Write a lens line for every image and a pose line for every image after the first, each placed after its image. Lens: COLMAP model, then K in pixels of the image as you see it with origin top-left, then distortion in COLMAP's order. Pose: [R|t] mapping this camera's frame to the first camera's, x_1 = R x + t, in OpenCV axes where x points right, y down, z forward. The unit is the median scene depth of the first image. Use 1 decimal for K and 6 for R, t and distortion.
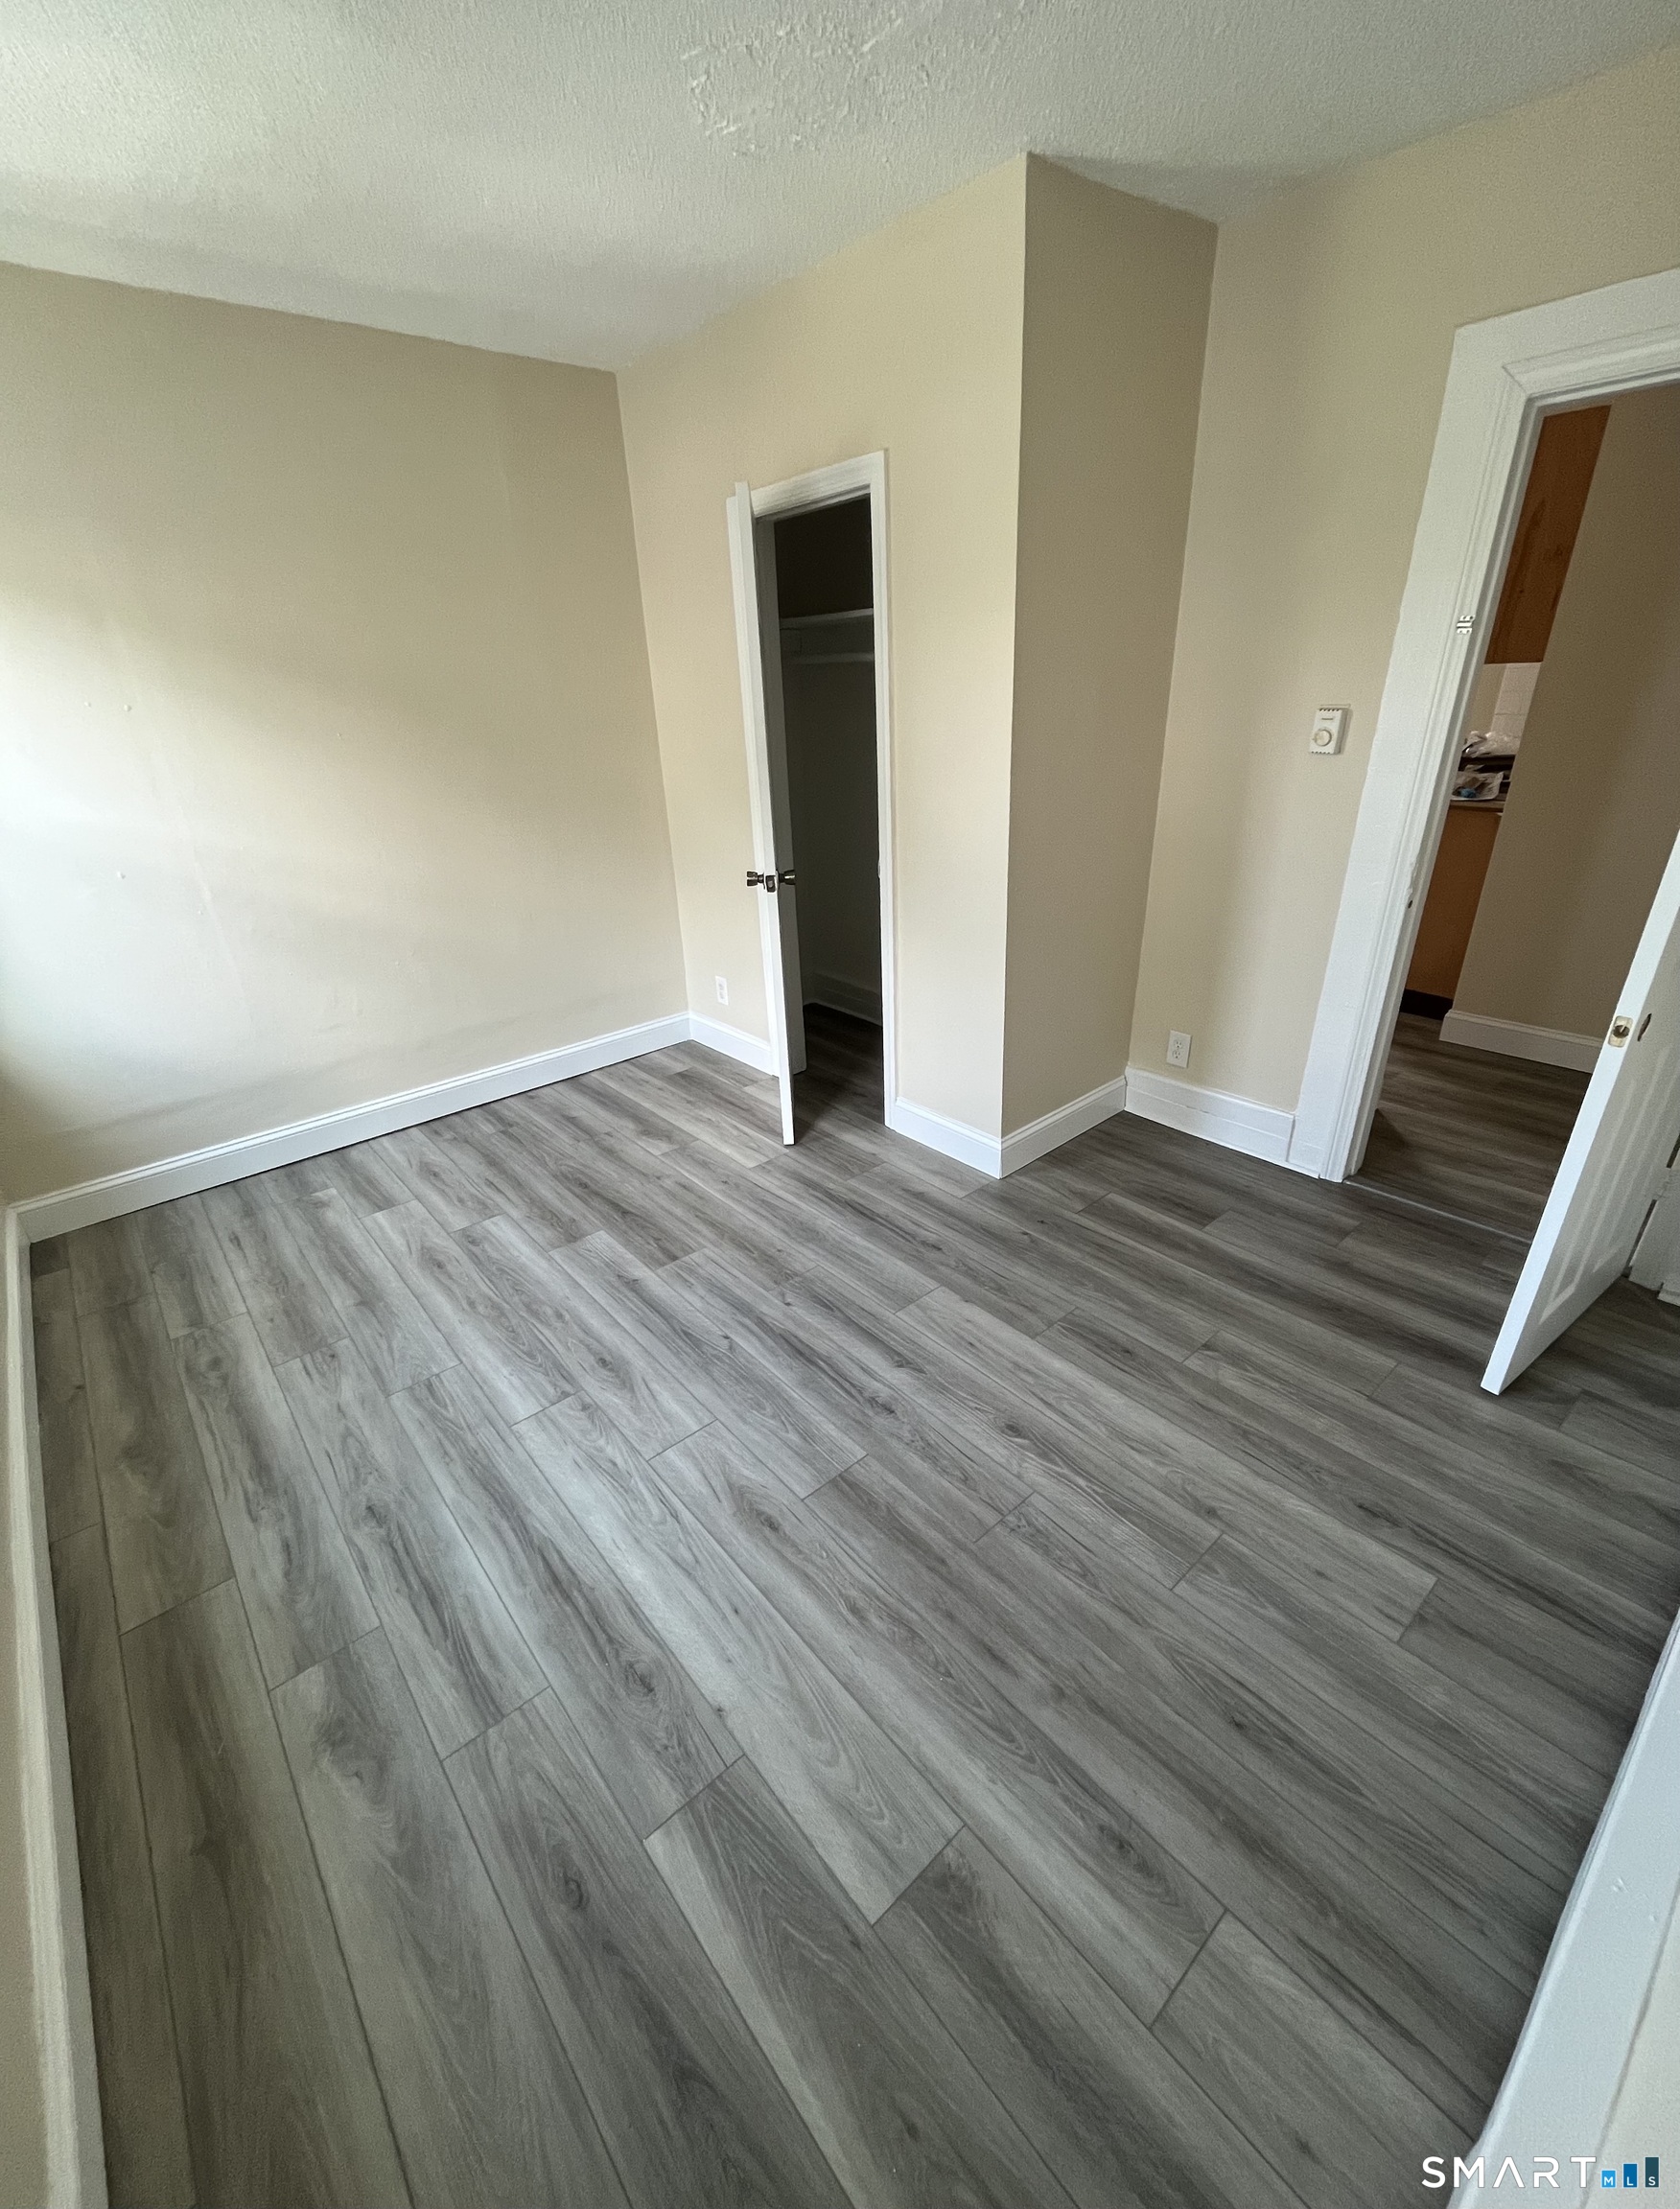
lens RADIAL K [[912.1, 0, 843.9], [0, 912.1, 1117.7], [0, 0, 1]] dist [0.001166, 0.000290]
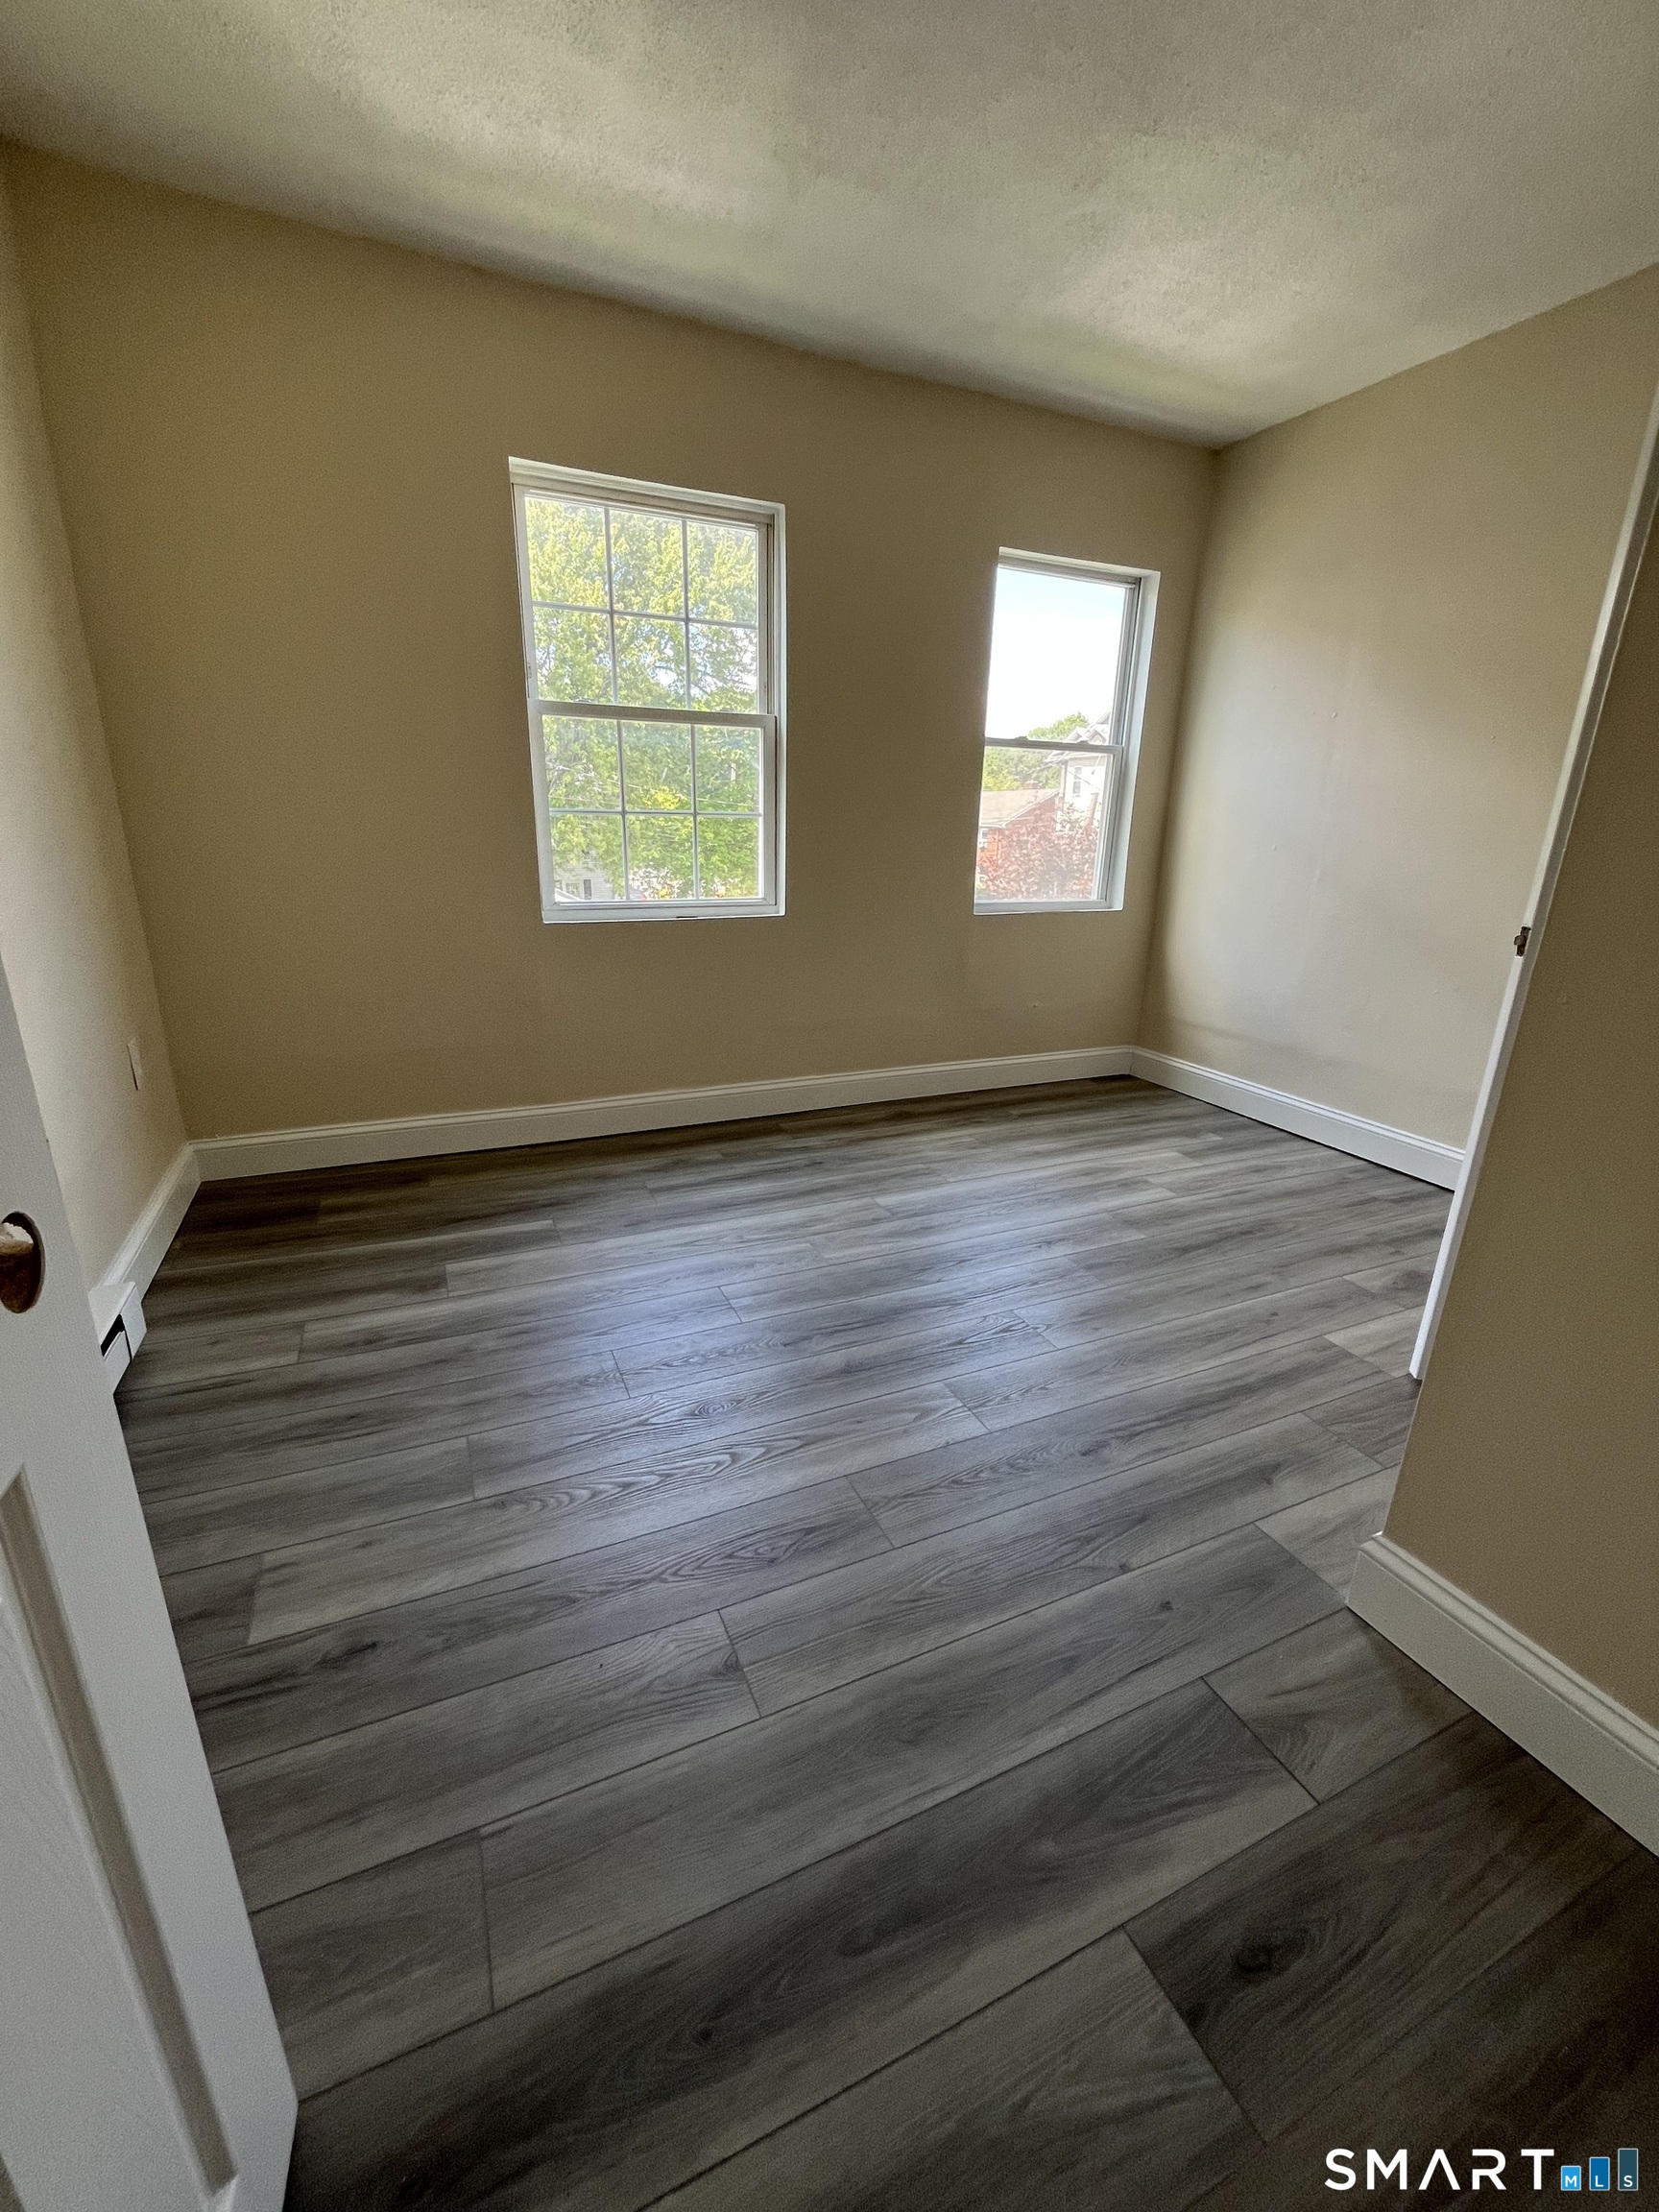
lens RADIAL K [[907.3, 0, 831.7], [0, 907.3, 1109.0], [0, 0, 1]] dist [-0.002641, 0.000007]
pose [[-0.282369, 0.317335, -0.905299, 0.743639], [-0.428714, 0.802477, 0.415012, -0.272263], [0.858180, 0.505301, -0.090549, 0.886536]]
